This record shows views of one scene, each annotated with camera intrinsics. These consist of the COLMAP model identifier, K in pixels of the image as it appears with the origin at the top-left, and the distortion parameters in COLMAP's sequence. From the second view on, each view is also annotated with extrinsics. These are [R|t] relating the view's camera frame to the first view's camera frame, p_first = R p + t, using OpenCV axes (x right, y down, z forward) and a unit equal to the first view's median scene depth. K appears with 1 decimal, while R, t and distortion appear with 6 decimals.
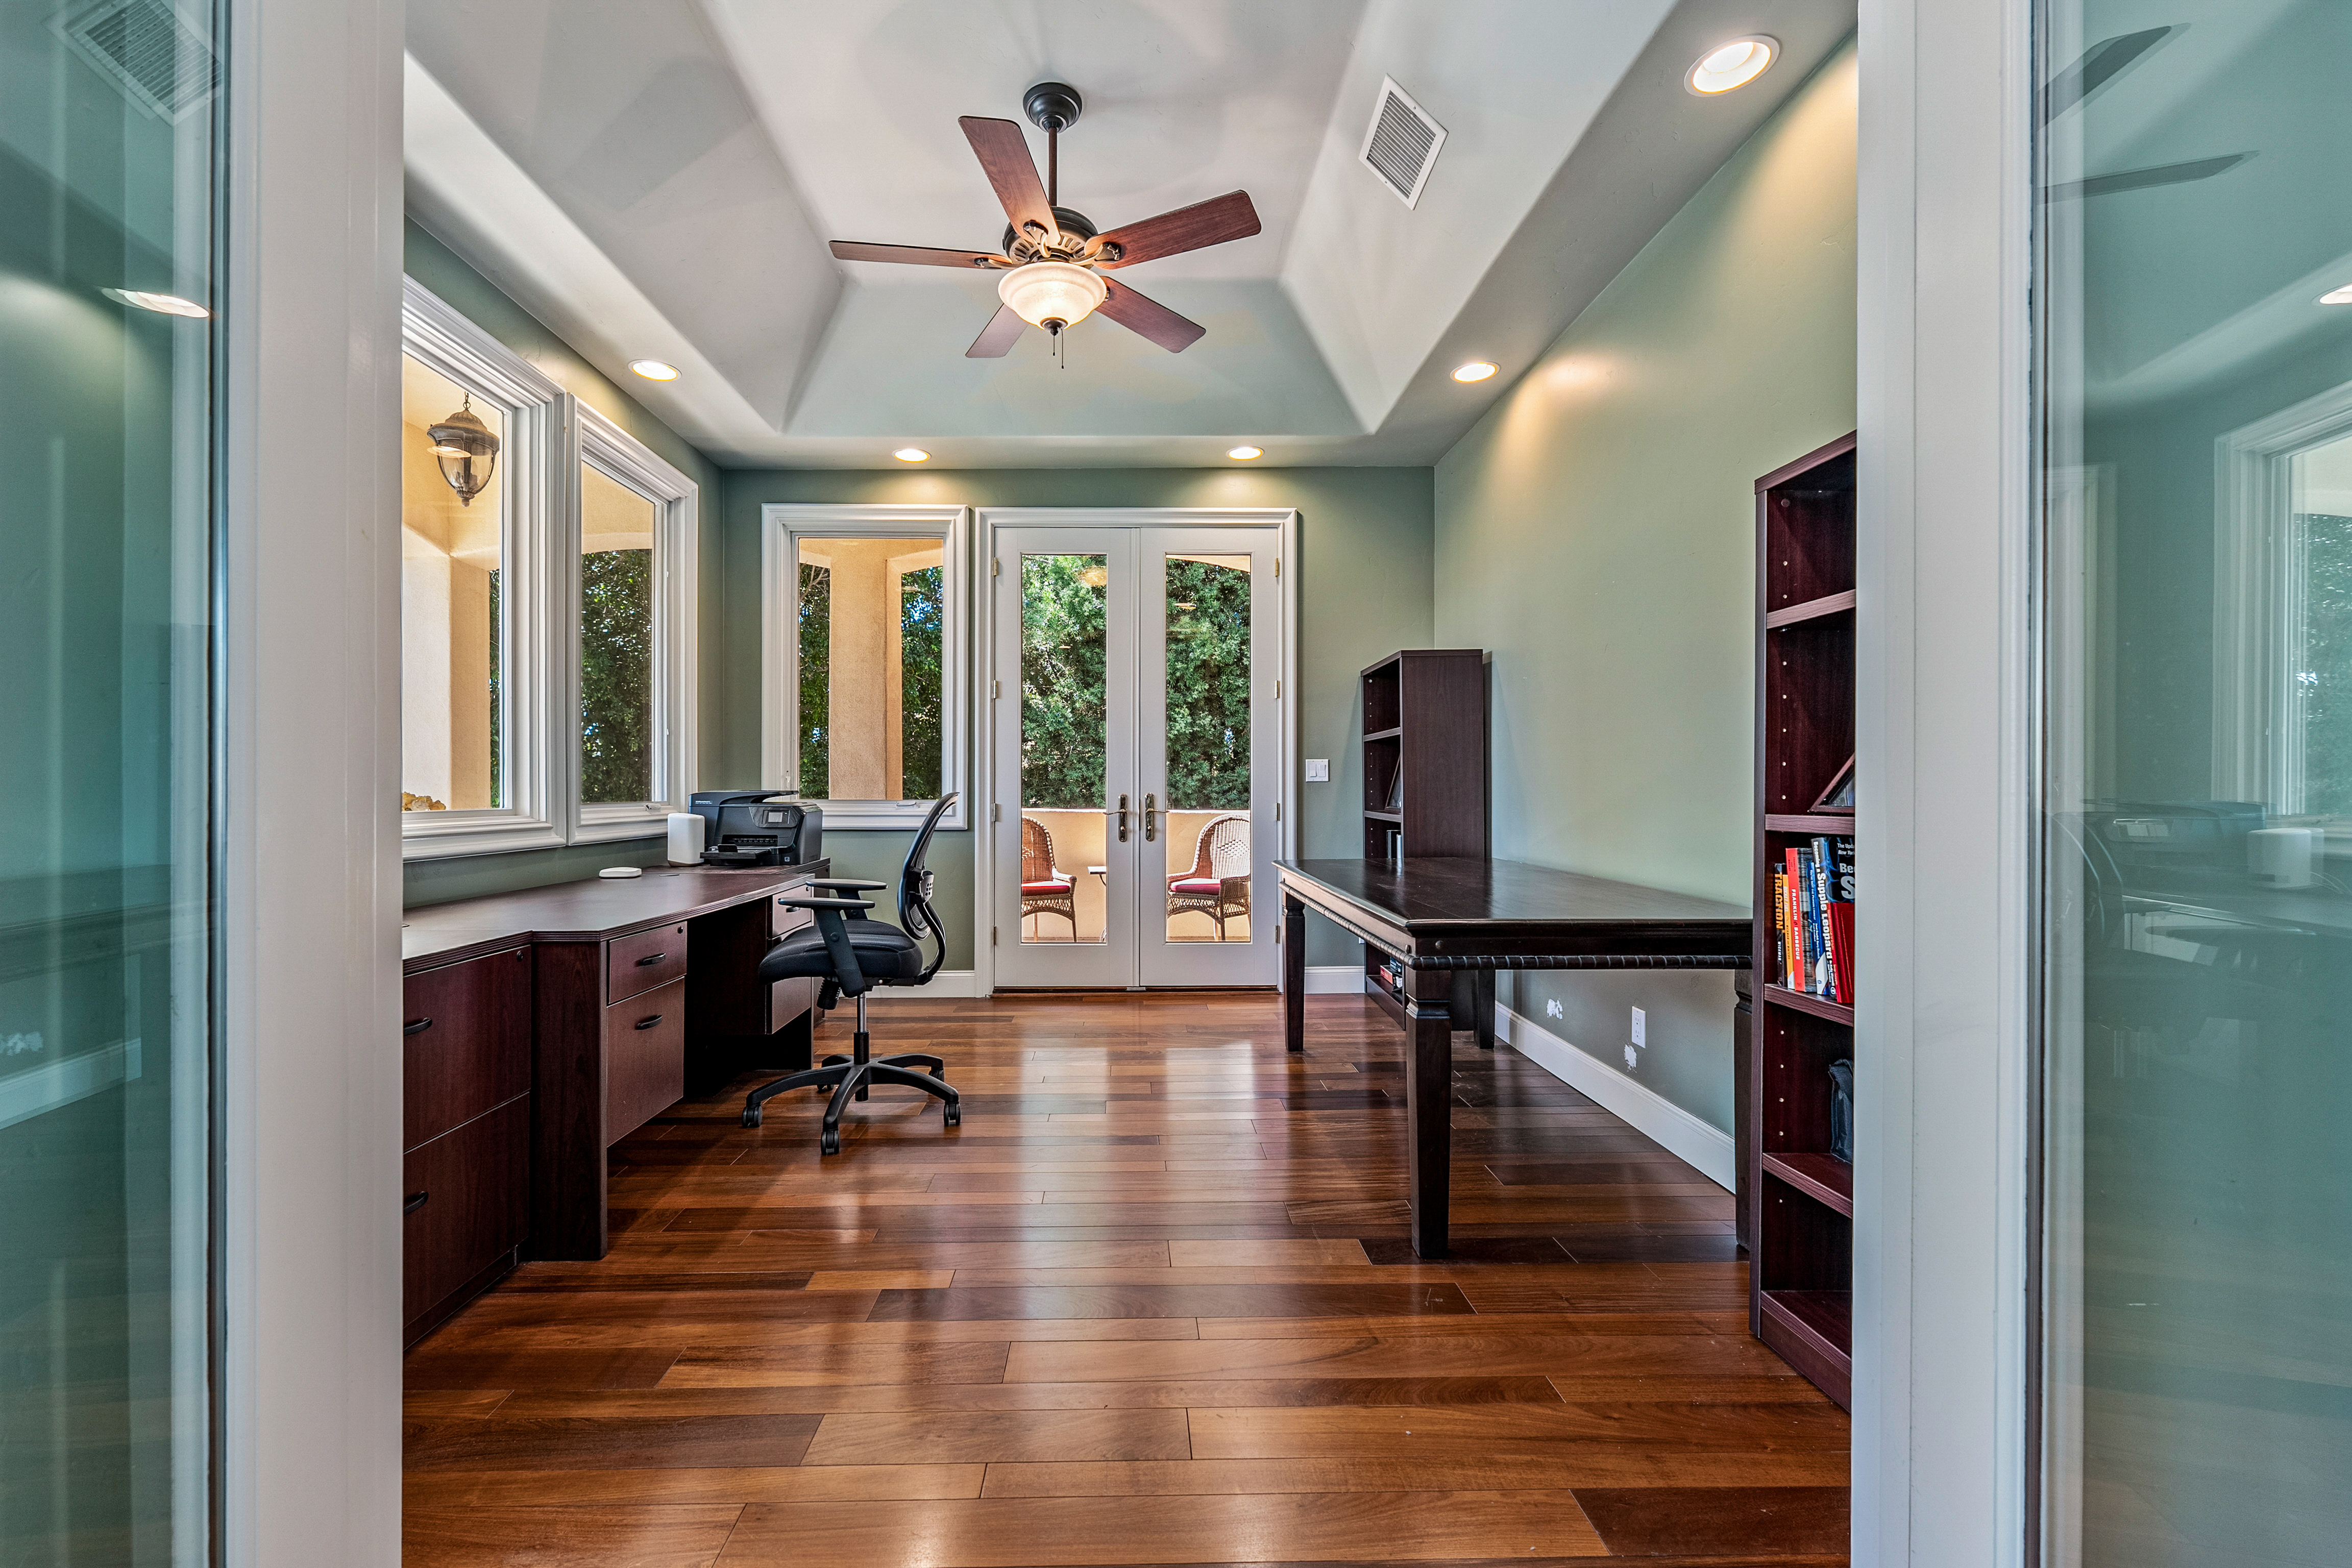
lens RADIAL K [[949.2, 0, 1160.1], [0, 949.2, 796.4], [0, 0, 1]] dist [-0.009686, -0.000149]
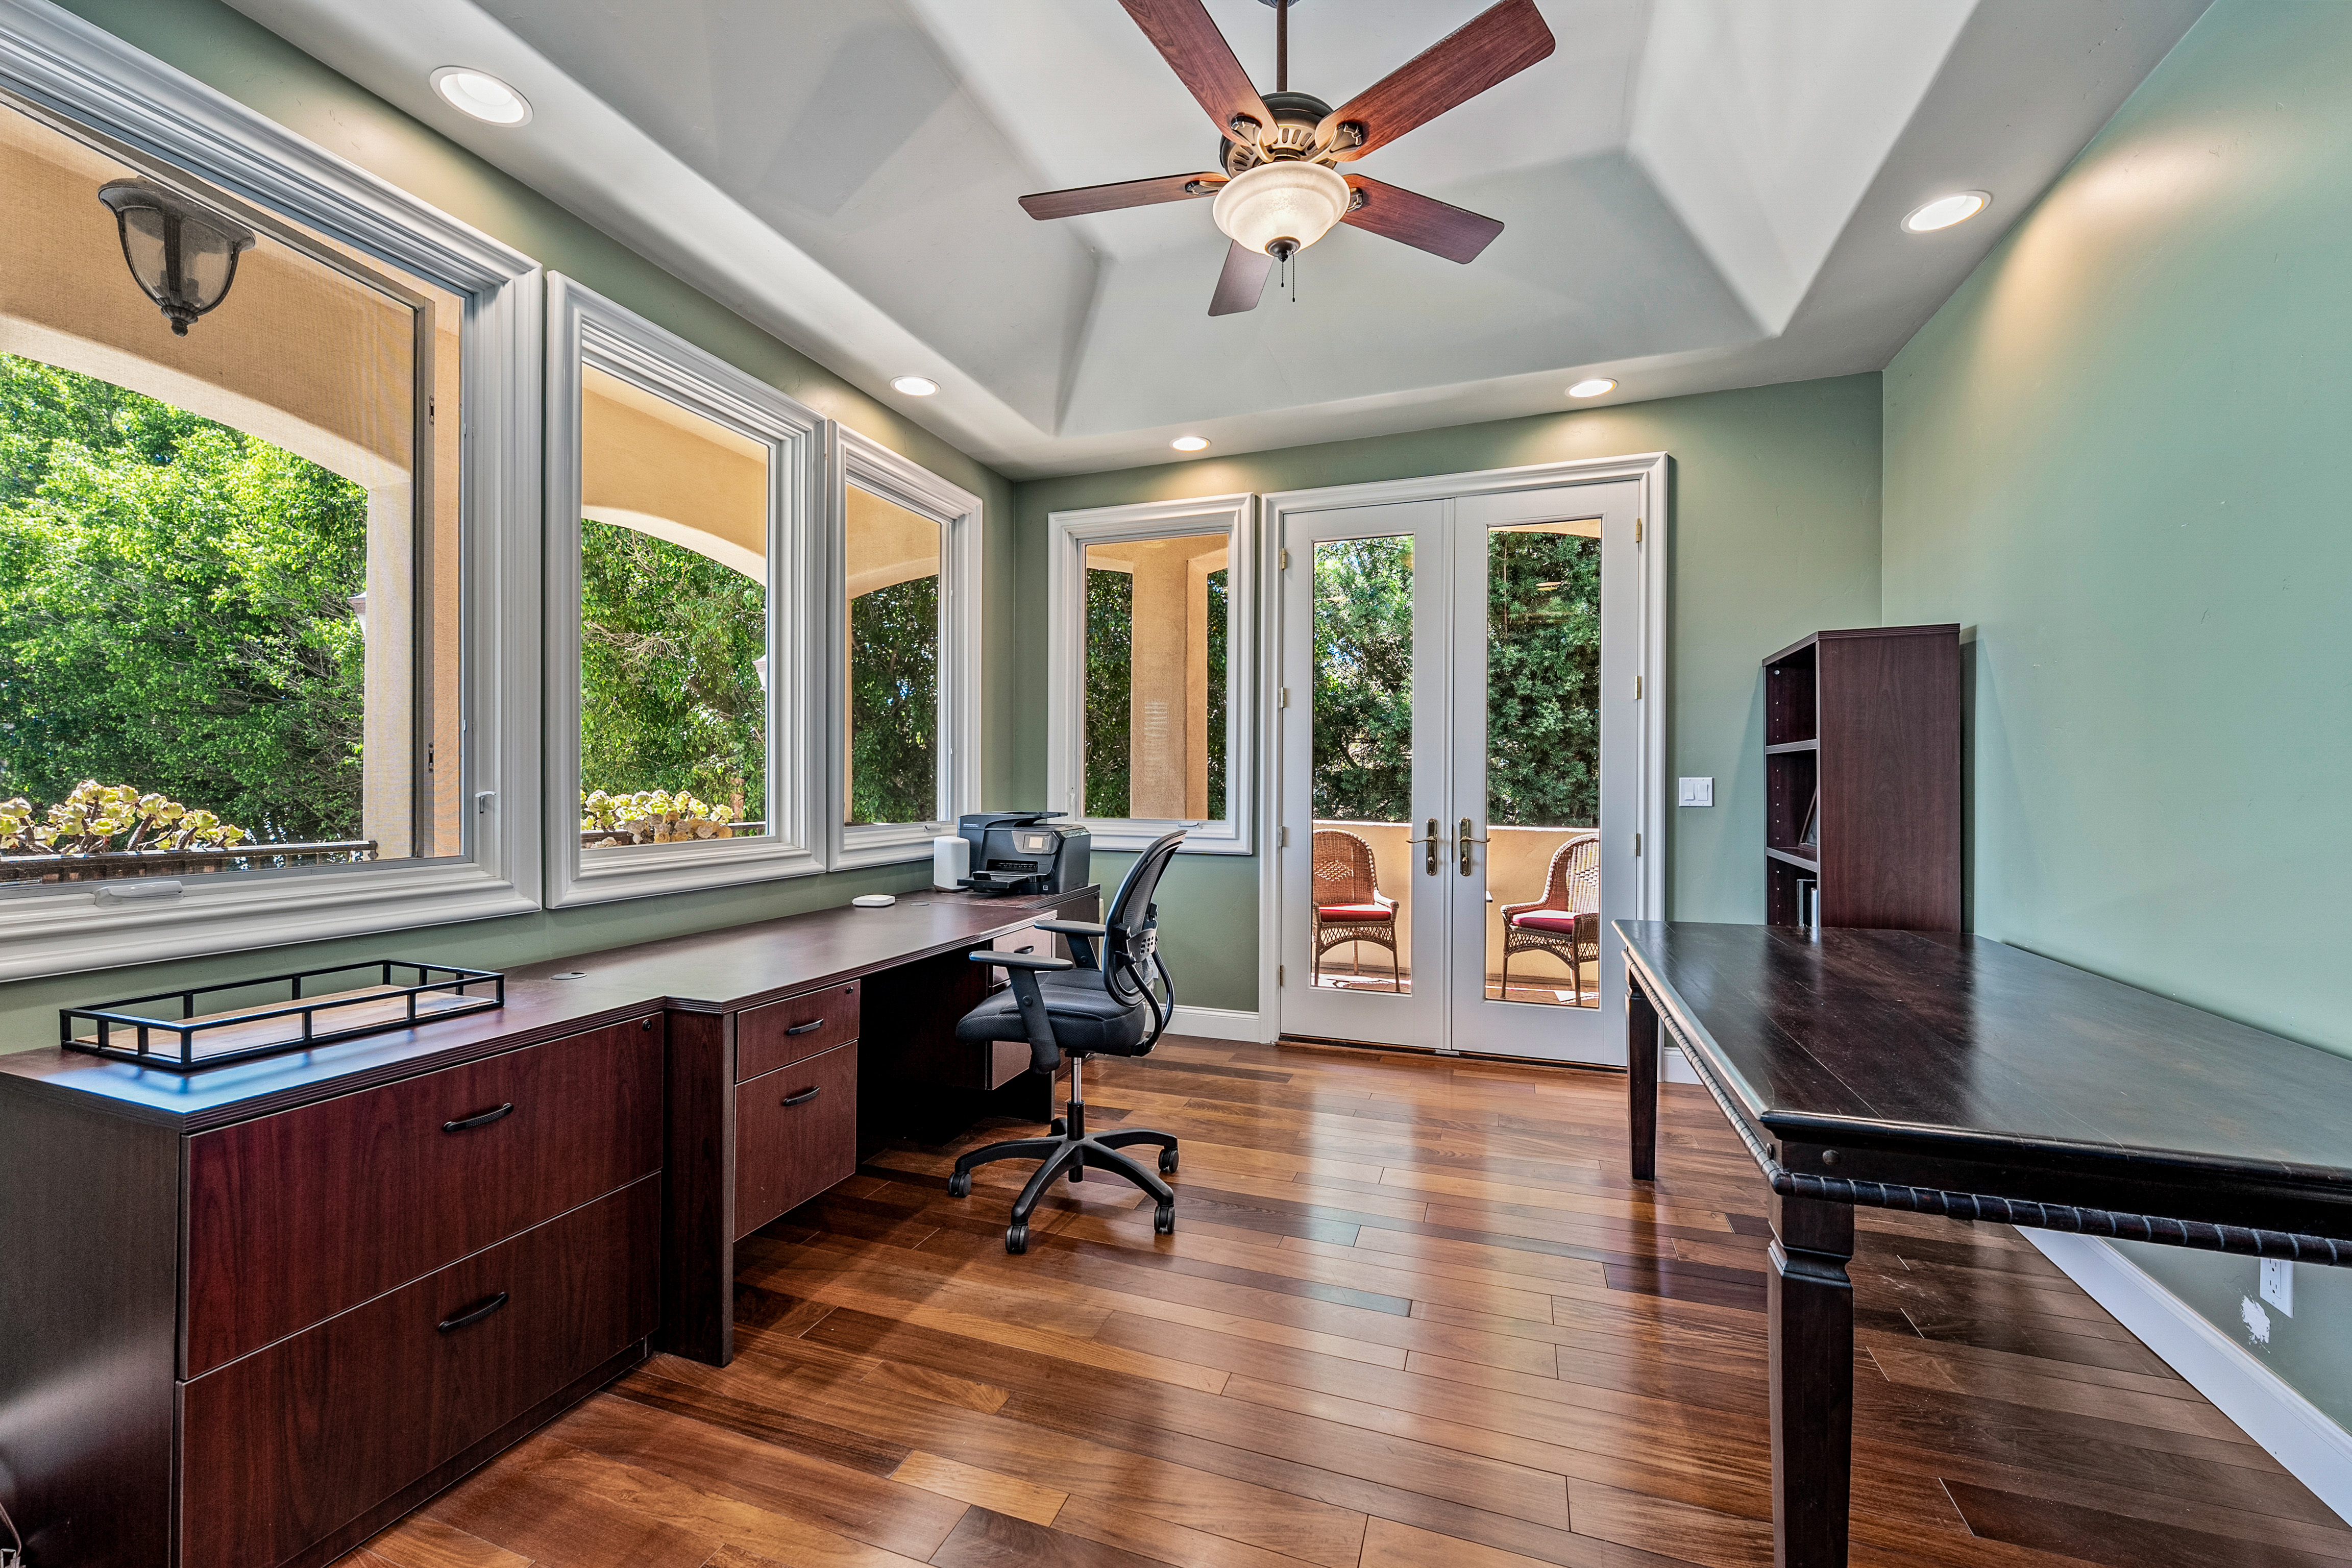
lens RADIAL K [[948.3, 0, 1176.0], [0, 948.3, 784.0], [0, 0, 1]] dist [-0.000834, -0.002399]
pose [[0.929029, 0.006655, -0.369948, 0.073092], [-0.008131, 0.999964, -0.002429, -0.034960], [0.369918, 0.005264, 0.929049, 0.170464]]
